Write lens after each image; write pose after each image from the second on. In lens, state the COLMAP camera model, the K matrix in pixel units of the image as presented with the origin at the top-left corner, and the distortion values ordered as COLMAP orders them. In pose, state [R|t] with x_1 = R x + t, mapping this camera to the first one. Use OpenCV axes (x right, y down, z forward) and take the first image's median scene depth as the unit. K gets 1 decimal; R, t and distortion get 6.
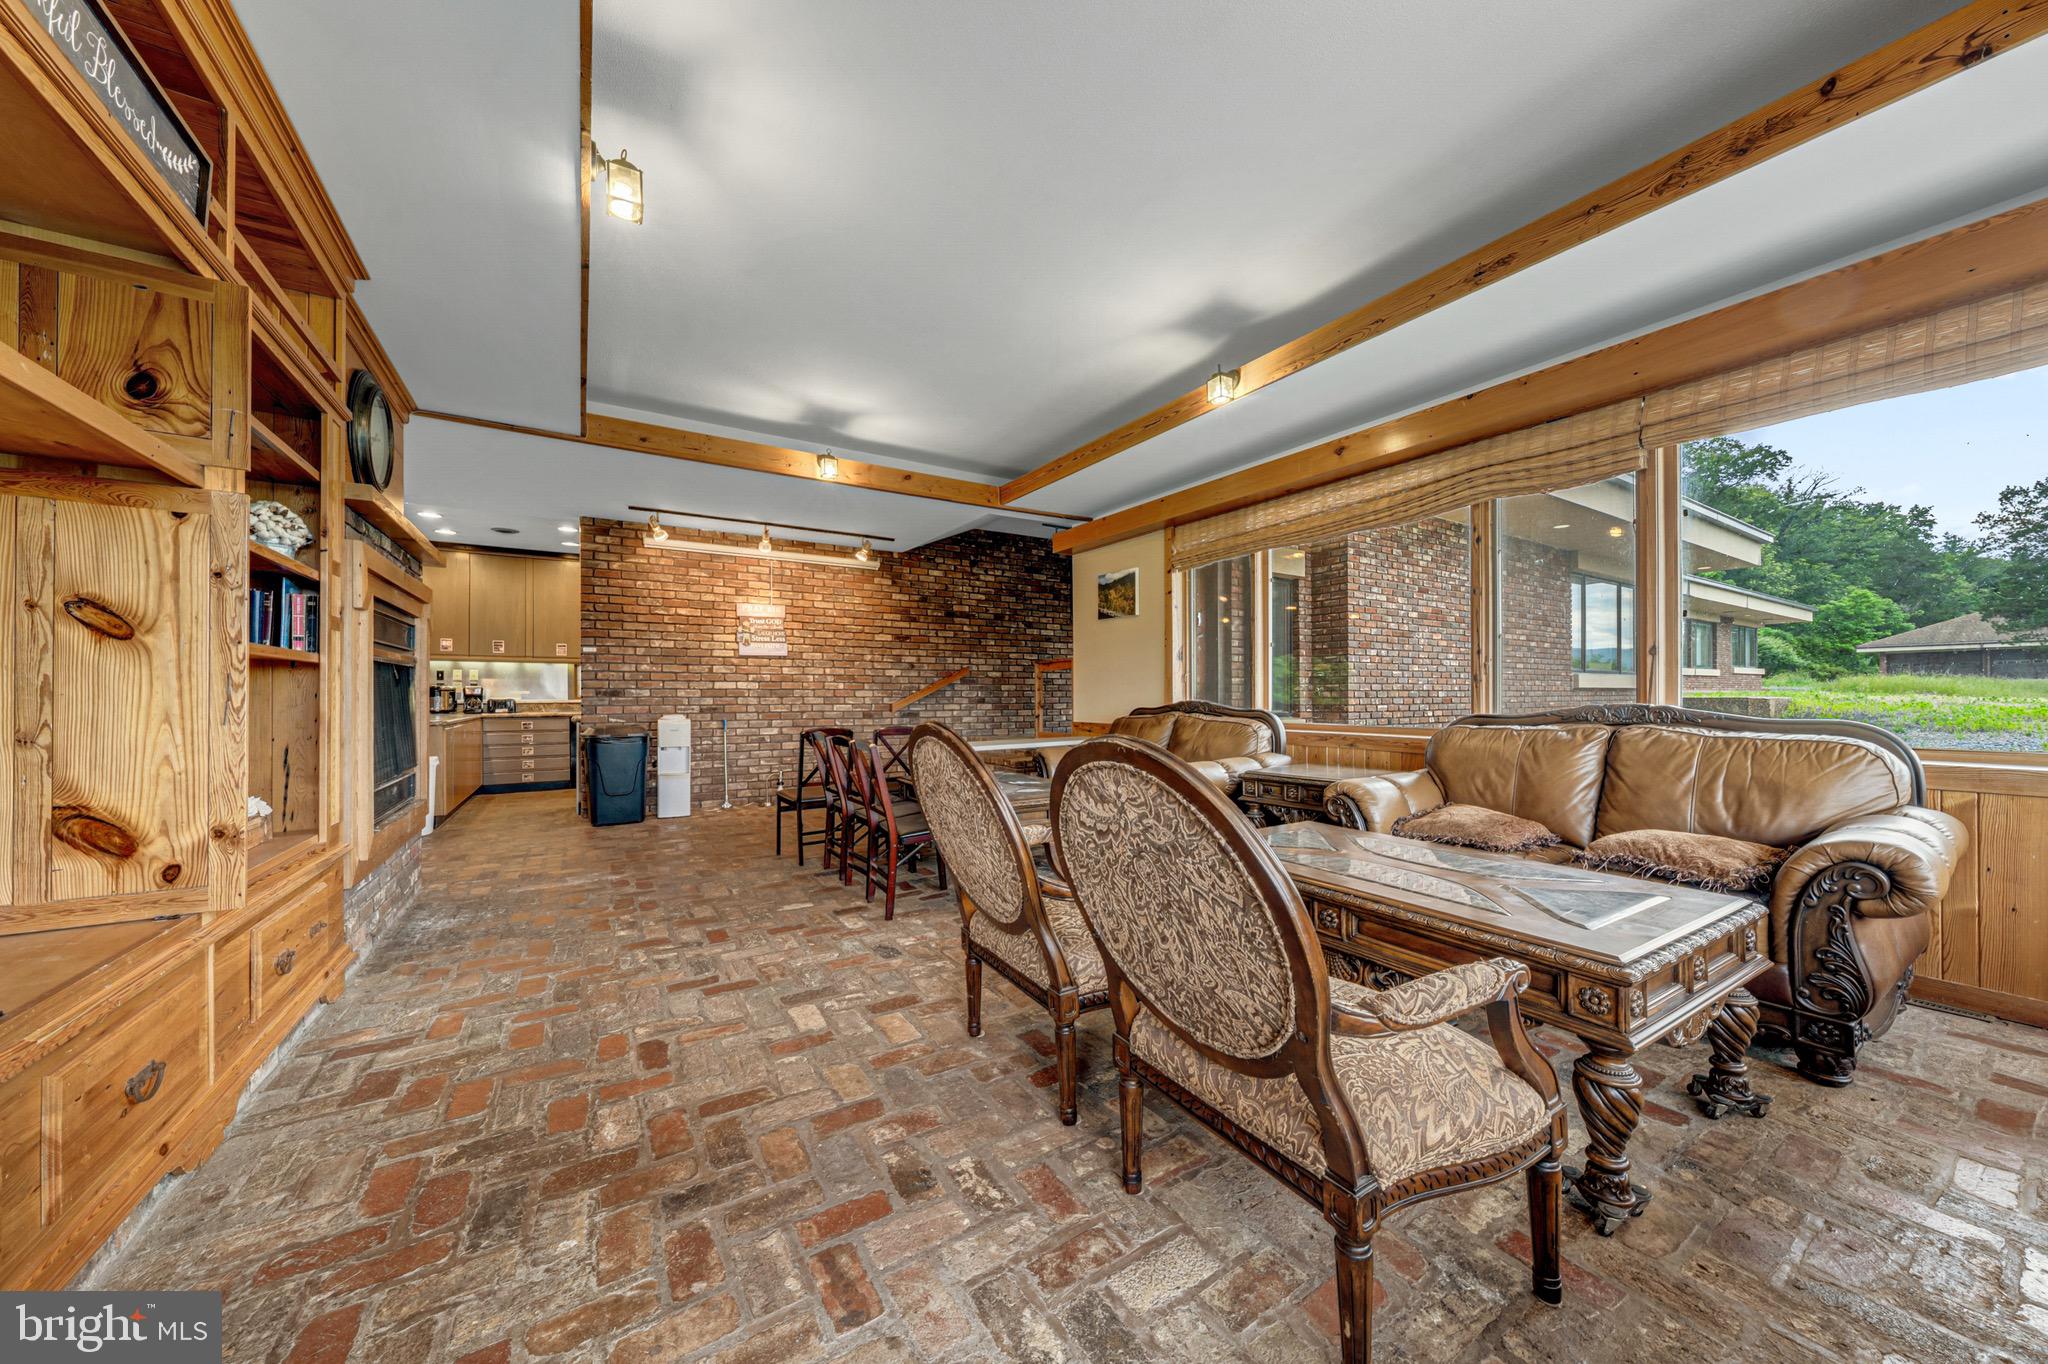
lens RADIAL K [[711.2, 0, 1037.5], [0, 711.2, 687.7], [0, 0, 1]] dist [-0.000318, 0.000017]
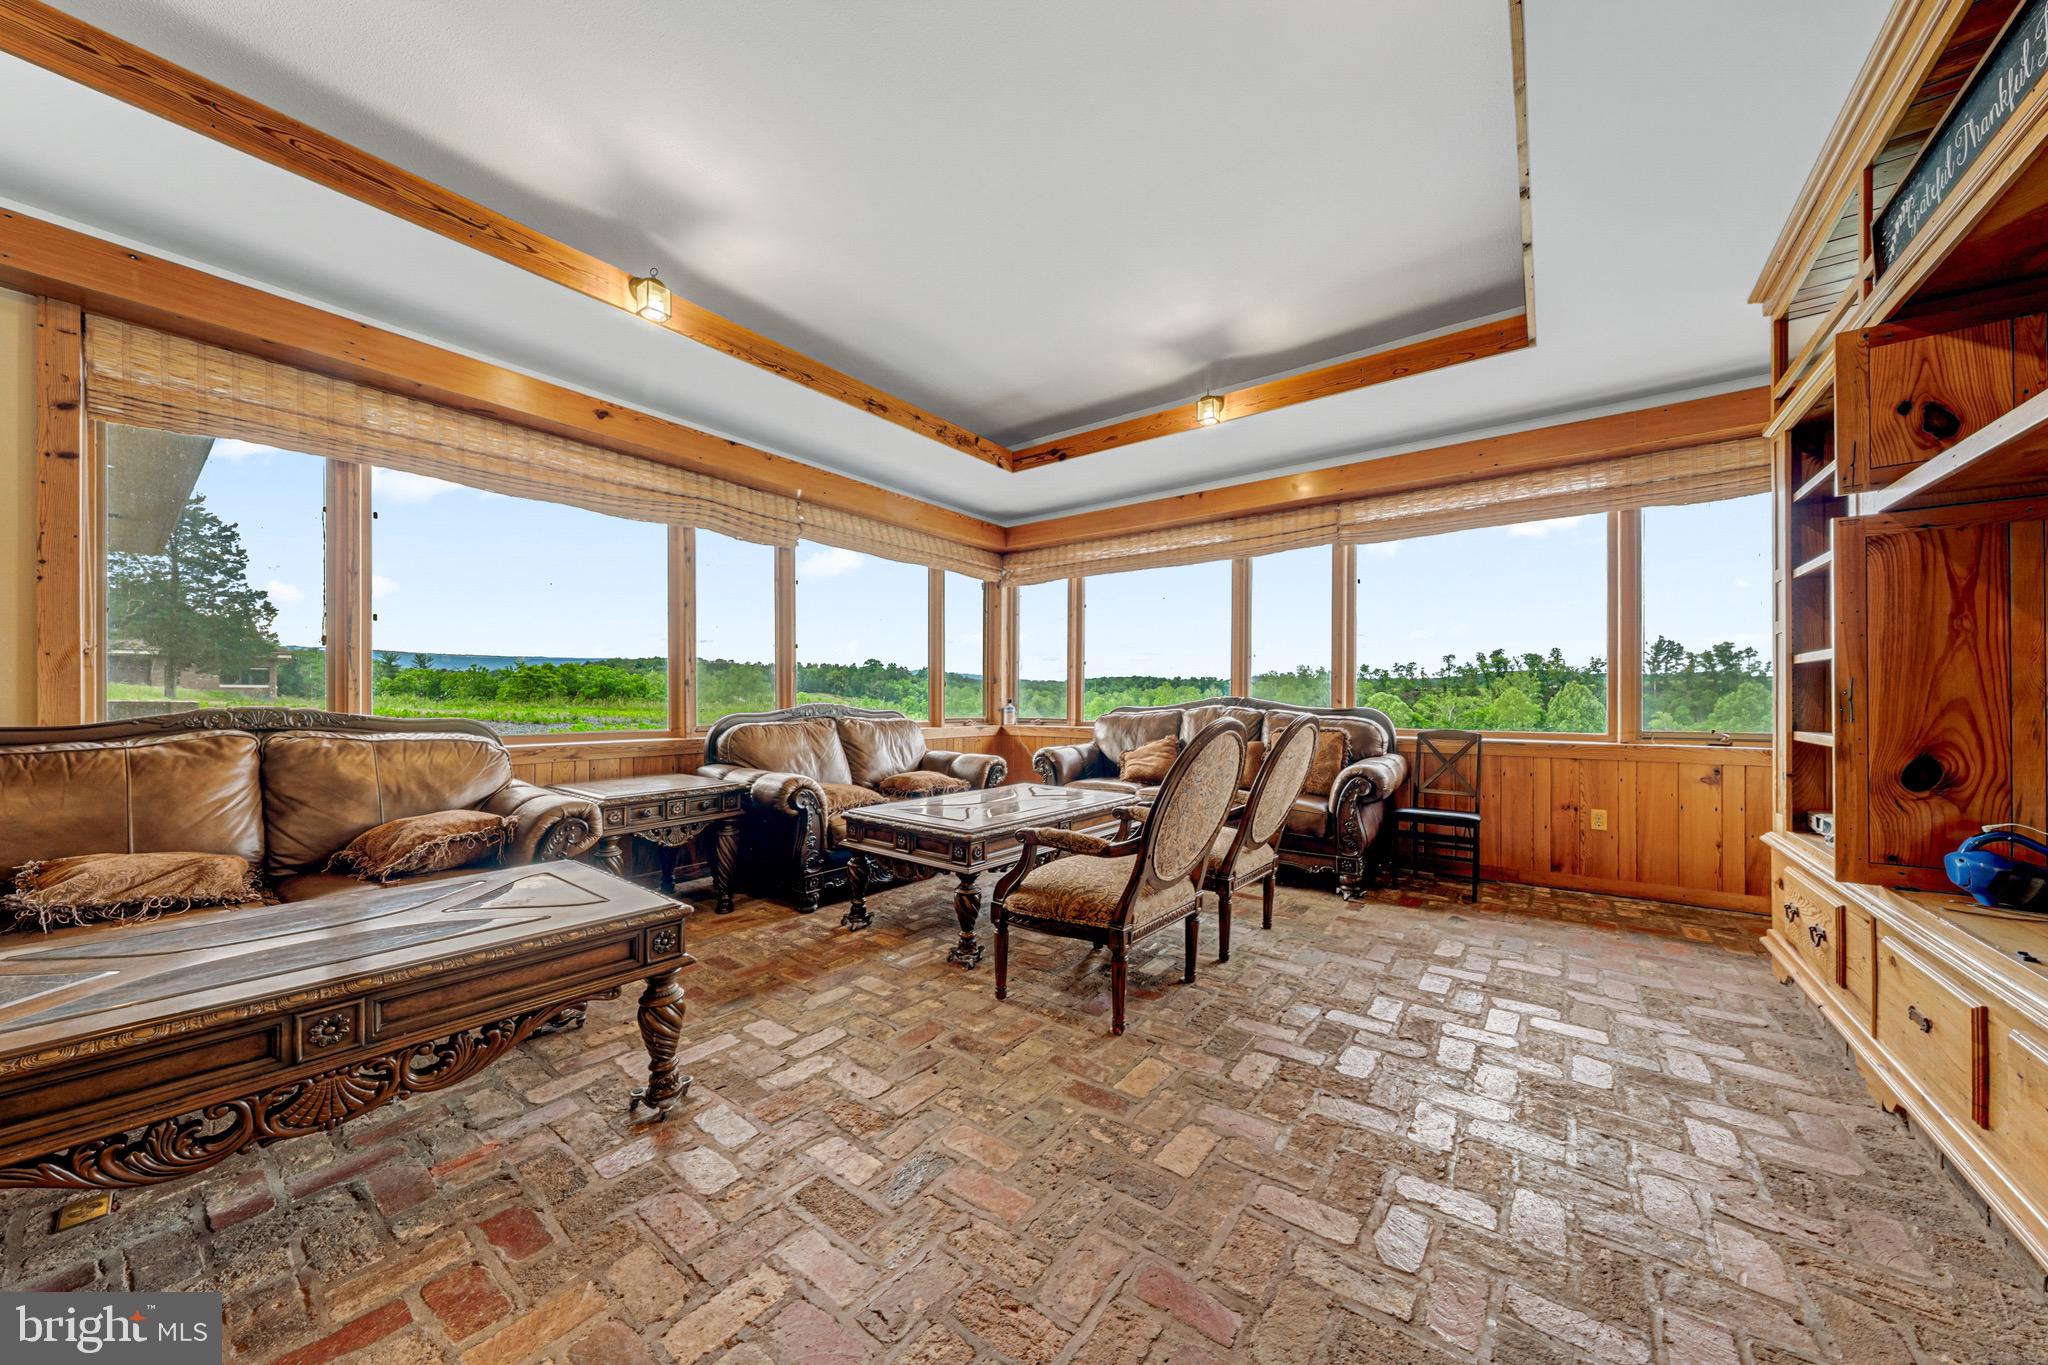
lens RADIAL K [[711.2, 0, 1028.4], [0, 711.2, 709.8], [0, 0, 1]] dist [-0.000318, 0.000017]
pose [[-0.351817, -0.011718, 0.935996, -0.570388], [-0.013484, 0.999881, 0.007450, 0.011659], [-0.935972, -0.010000, -0.351933, 0.820158]]
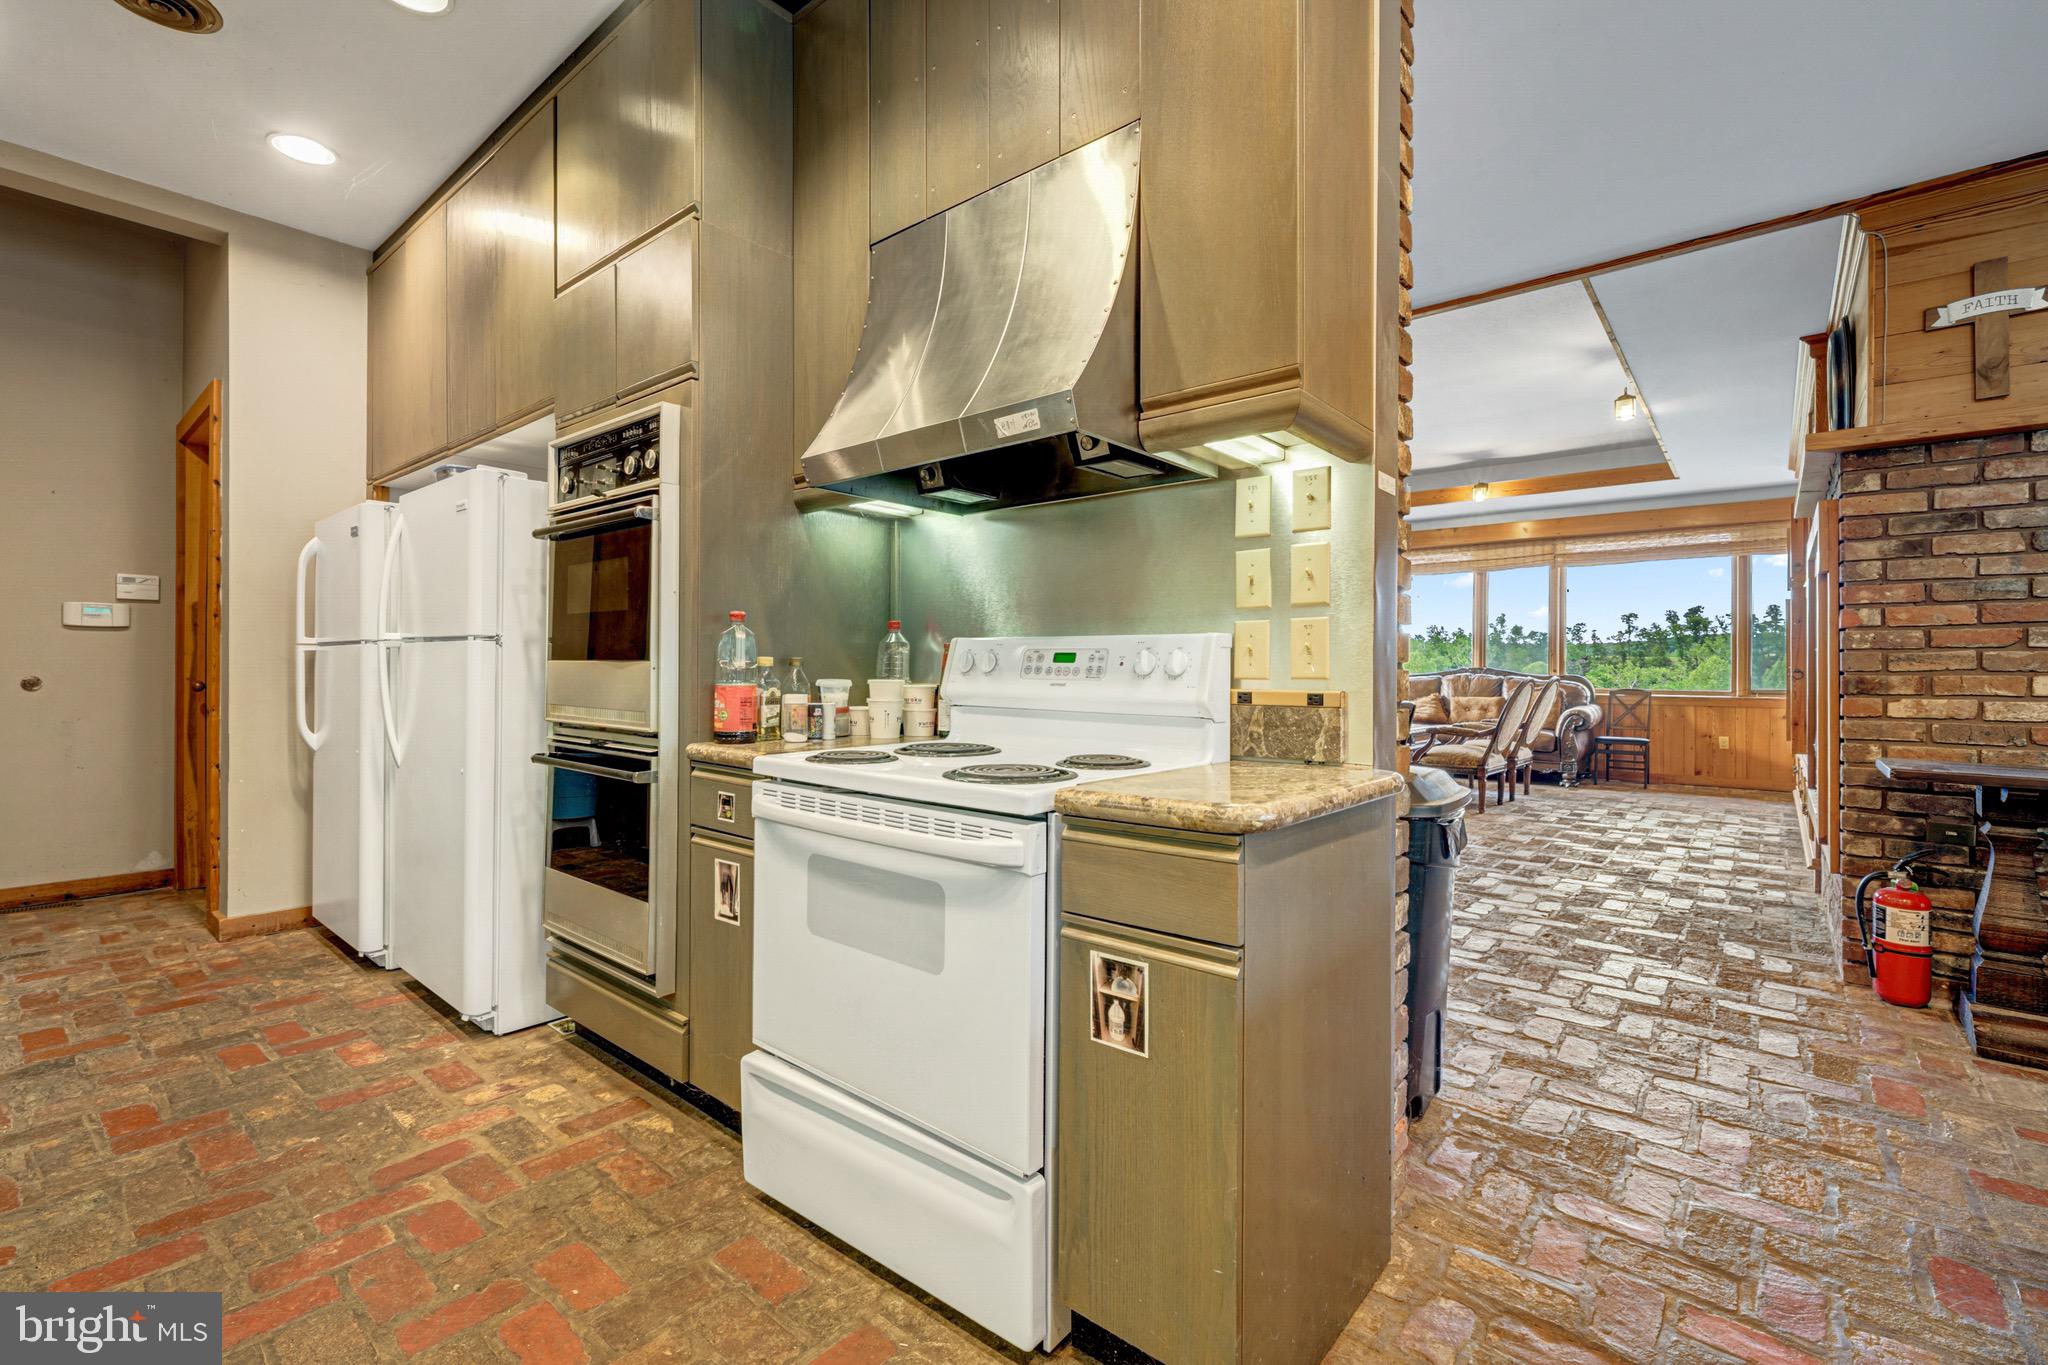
lens RADIAL K [[888.1, 0, 1029.9], [0, 888.1, 673.5], [0, 0, 1]] dist [-0.000503, 0.000157]
pose [[-0.295285, -0.005893, 0.955391, -0.581161], [-0.019055, 0.999818, 0.000277, 0.011913], [-0.955219, -0.018123, -0.295344, 0.833579]]
